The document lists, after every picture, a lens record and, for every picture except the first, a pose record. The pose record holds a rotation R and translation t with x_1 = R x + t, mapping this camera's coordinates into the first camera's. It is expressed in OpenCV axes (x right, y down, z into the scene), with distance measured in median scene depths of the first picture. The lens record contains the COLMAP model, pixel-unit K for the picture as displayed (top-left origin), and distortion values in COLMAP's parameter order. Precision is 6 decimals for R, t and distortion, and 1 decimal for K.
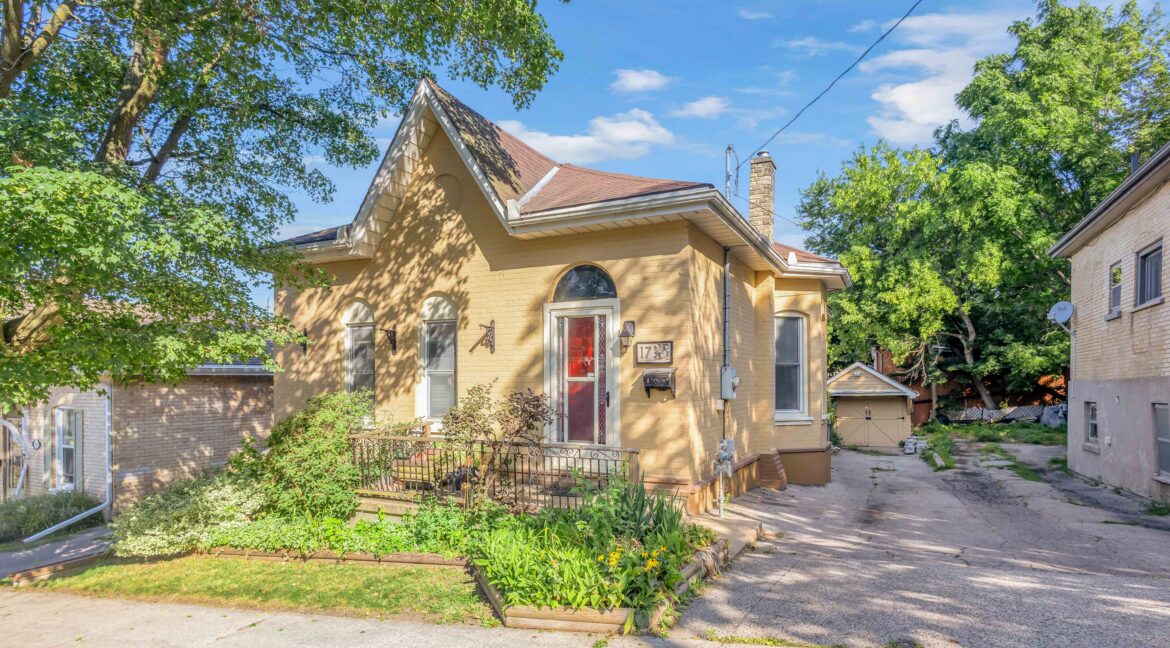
lens RADIAL K [[625.6, 0, 593.7], [0, 625.6, 384.1], [0, 0, 1]] dist [0.024860, 0.003187]
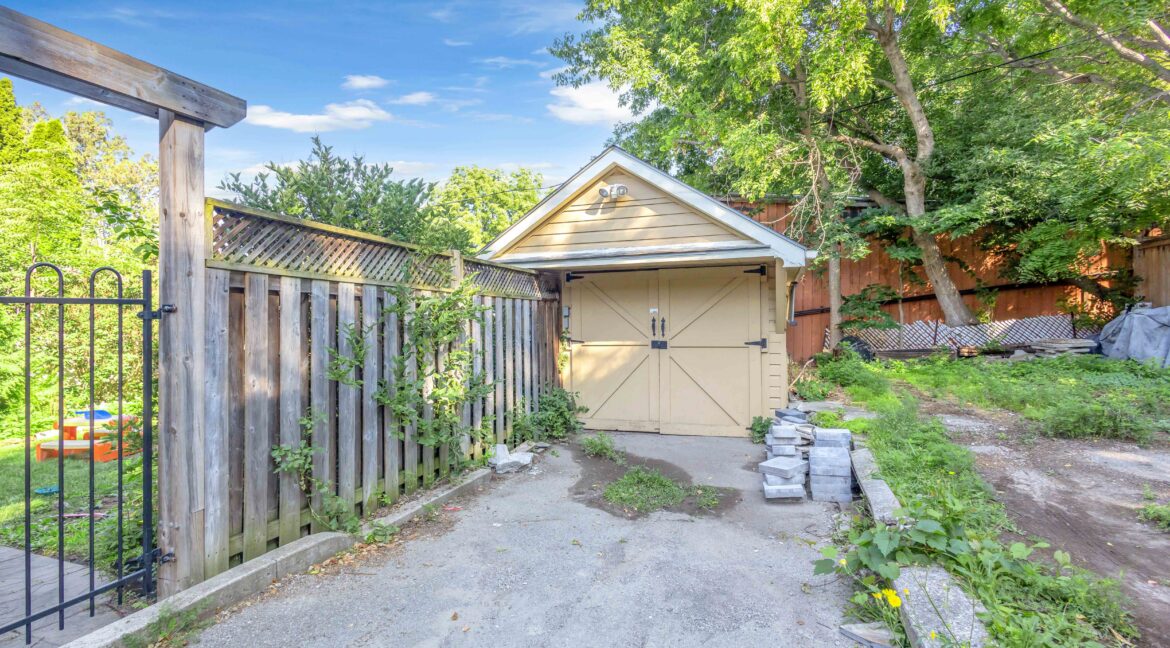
lens RADIAL K [[542.2, 0, 580.6], [0, 542.2, 316.3], [0, 0, 1]] dist [0.020951, -0.000467]
pose [[0.994702, 0.002072, 0.102783, 1.001309], [-0.000528, 0.999887, -0.015040, 0.121883], [-0.102803, 0.014906, 0.994590, 1.984633]]
